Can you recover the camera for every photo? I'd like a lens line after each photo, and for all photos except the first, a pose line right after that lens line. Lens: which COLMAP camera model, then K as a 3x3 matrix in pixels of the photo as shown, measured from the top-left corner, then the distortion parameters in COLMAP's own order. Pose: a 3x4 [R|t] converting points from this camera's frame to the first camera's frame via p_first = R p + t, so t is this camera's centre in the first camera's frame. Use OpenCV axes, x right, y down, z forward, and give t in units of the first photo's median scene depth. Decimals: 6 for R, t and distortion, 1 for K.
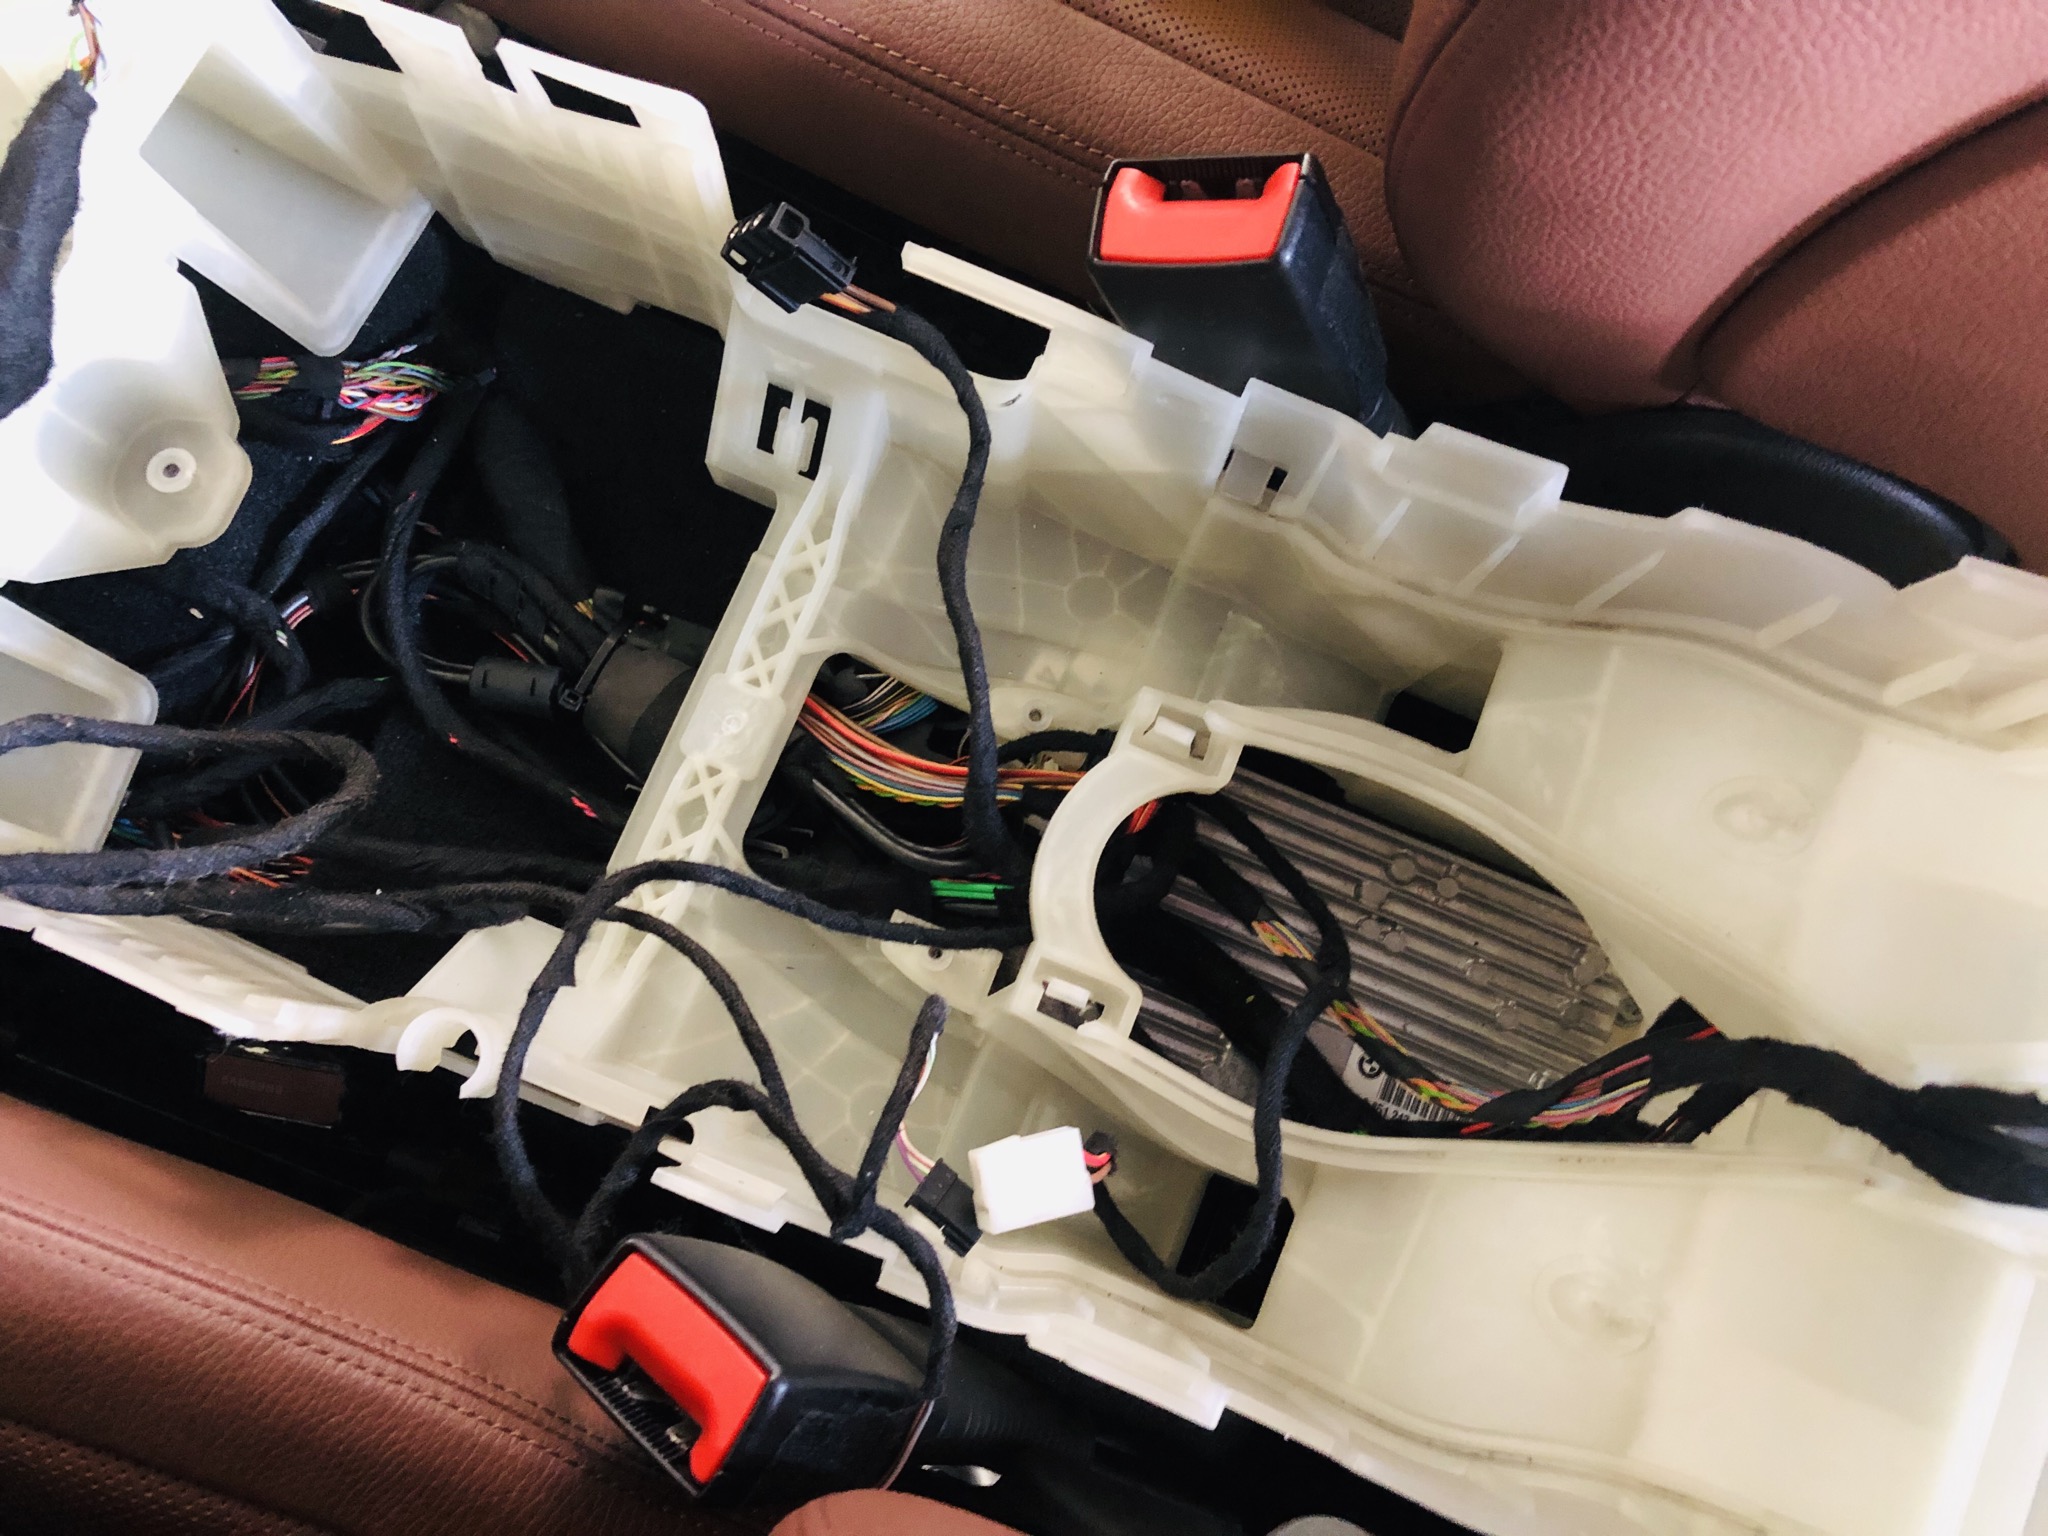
lens RADIAL K [[1685.8, 0, 1016.7], [0, 1685.8, 775.5], [0, 0, 1]] dist [0.041229, -0.020957]
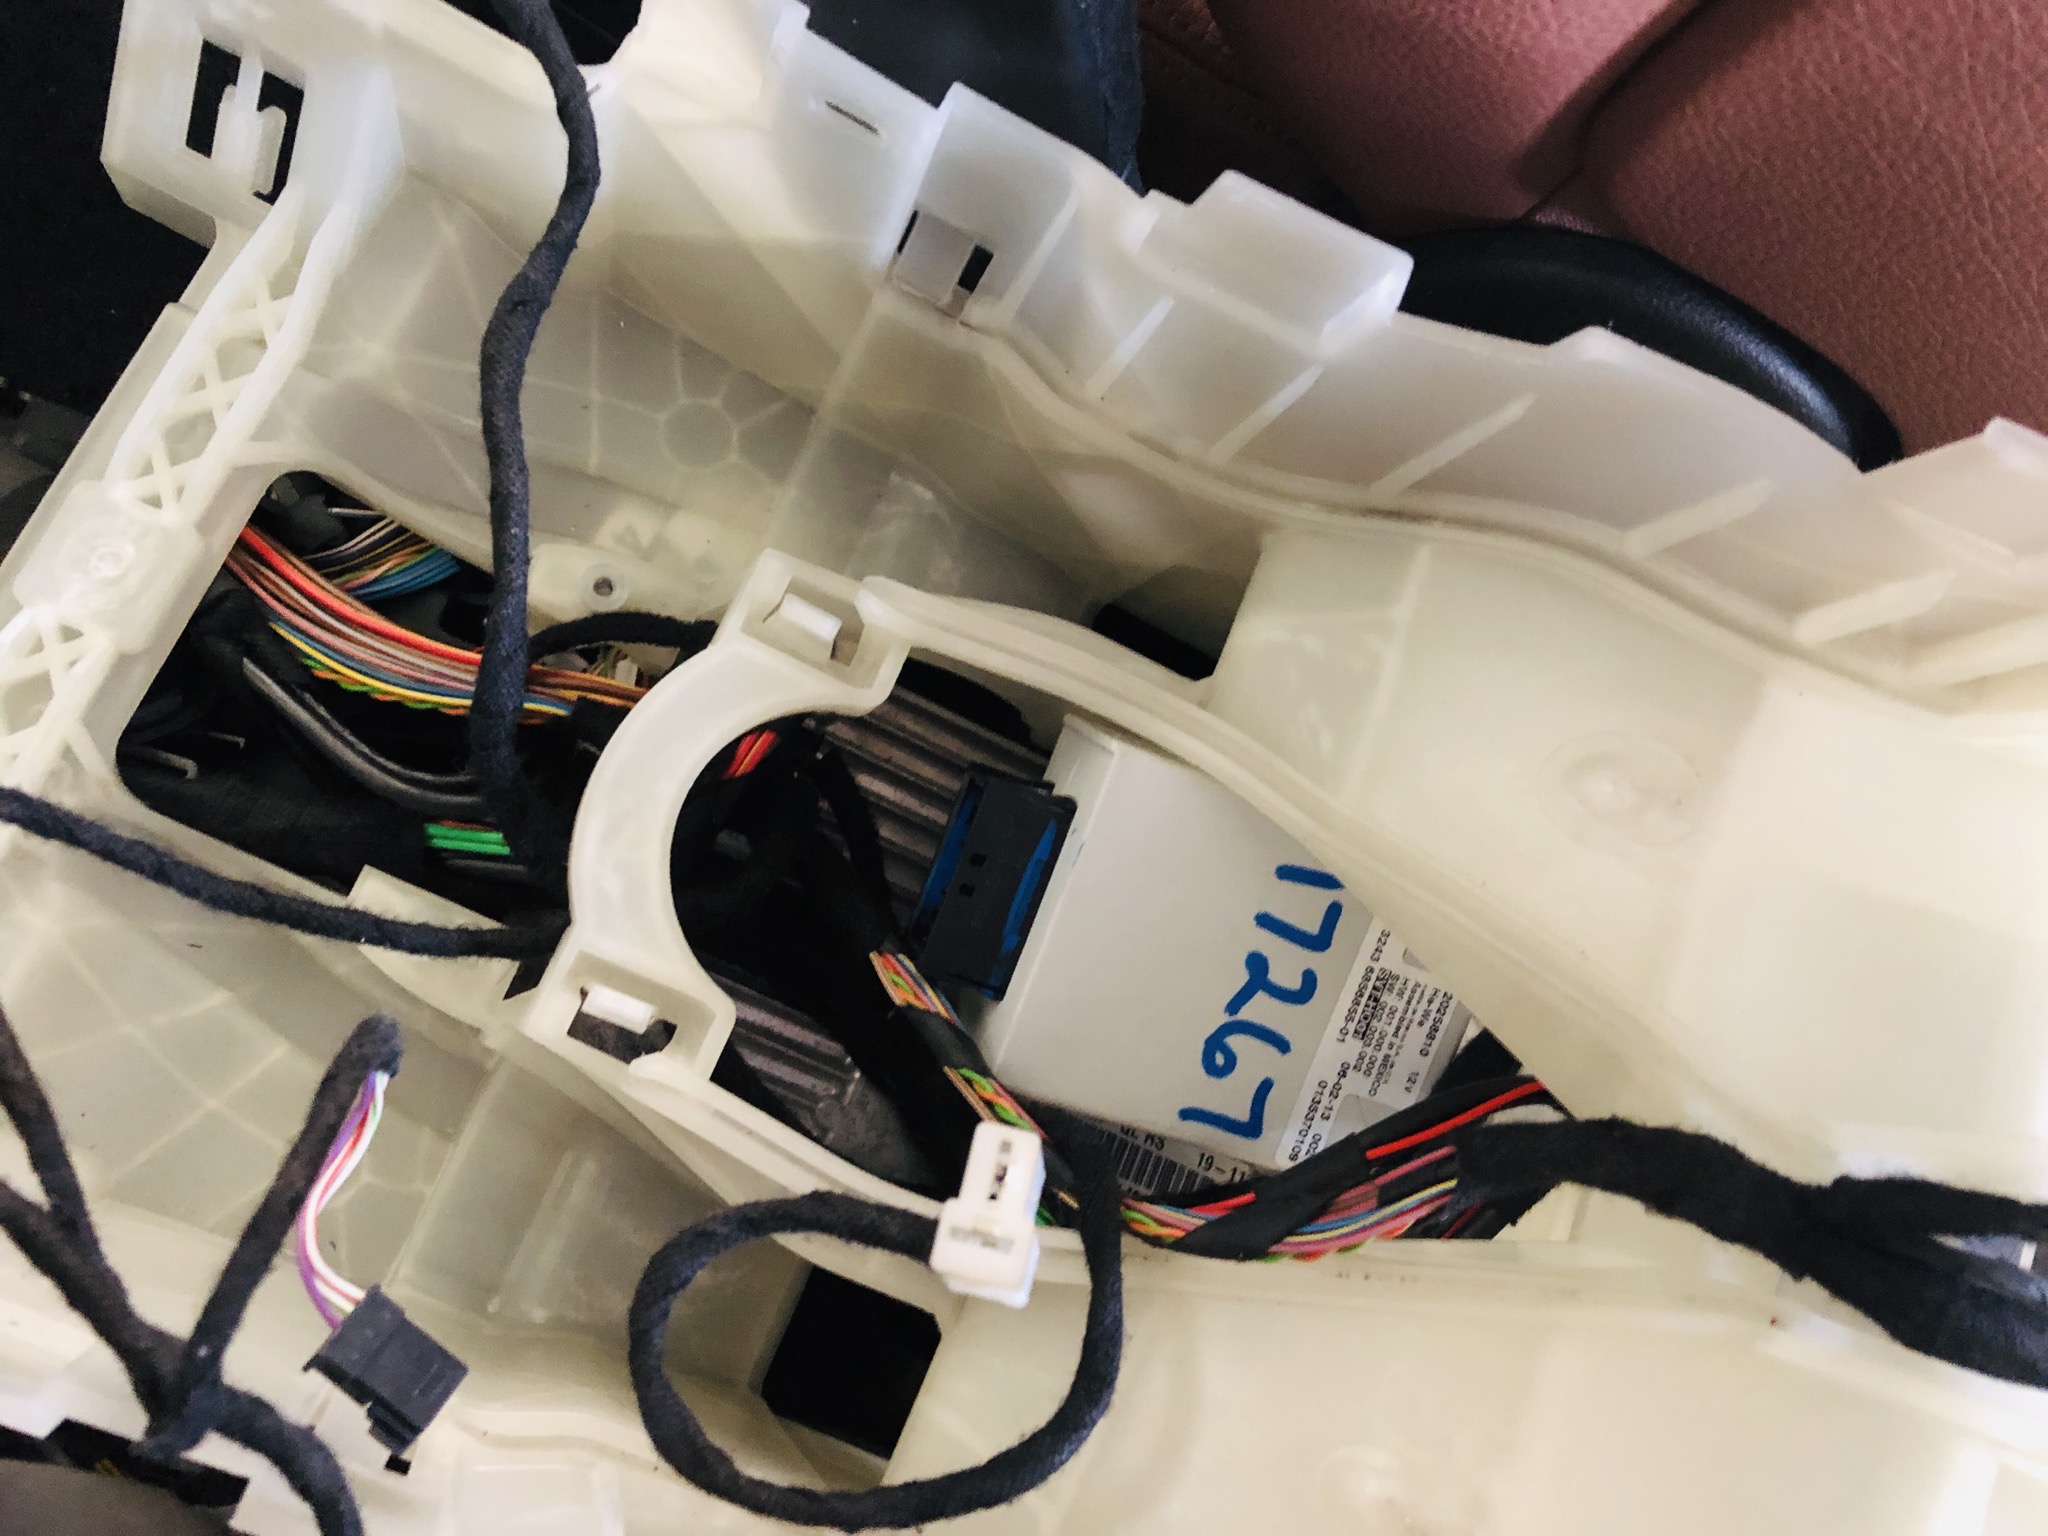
lens RADIAL K [[1685.8, 0, 1022.7], [0, 1685.8, 769.2], [0, 0, 1]] dist [0.041229, -0.020957]
pose [[0.972896, 0.055197, 0.224558, 0.028568], [-0.060712, 0.997998, 0.017725, 0.016059], [-0.223130, -0.030878, 0.974299, 0.318516]]
